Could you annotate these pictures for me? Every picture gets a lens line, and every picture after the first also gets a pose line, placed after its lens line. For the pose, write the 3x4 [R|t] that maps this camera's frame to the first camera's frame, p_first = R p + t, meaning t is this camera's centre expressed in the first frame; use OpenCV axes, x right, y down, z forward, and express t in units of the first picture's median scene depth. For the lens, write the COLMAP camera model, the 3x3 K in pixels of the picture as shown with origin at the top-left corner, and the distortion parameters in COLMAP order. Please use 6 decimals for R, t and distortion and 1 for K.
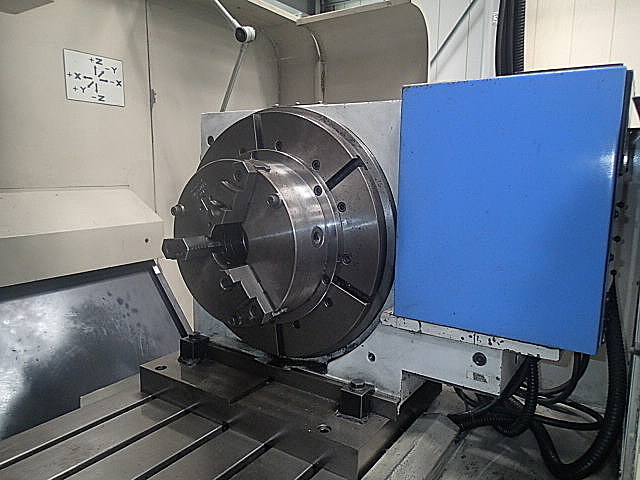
lens RADIAL K [[473.6, 0, 320.8], [0, 473.6, 238.3], [0, 0, 1]] dist [0.005840, 0.000802]
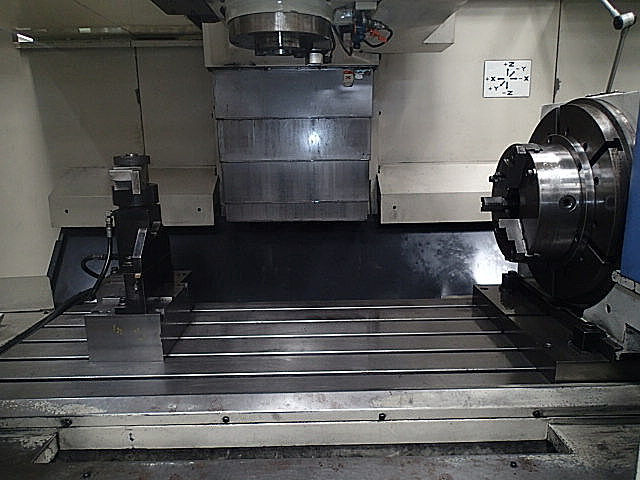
lens RADIAL K [[473.6, 0, 321.6], [0, 473.6, 240.0], [0, 0, 1]] dist [0.005840, 0.000802]
pose [[0.556669, 0.147506, -0.817534, 0.391015], [-0.098332, 0.988891, 0.111468, 0.010762], [0.824894, 0.018338, 0.564990, -0.162311]]
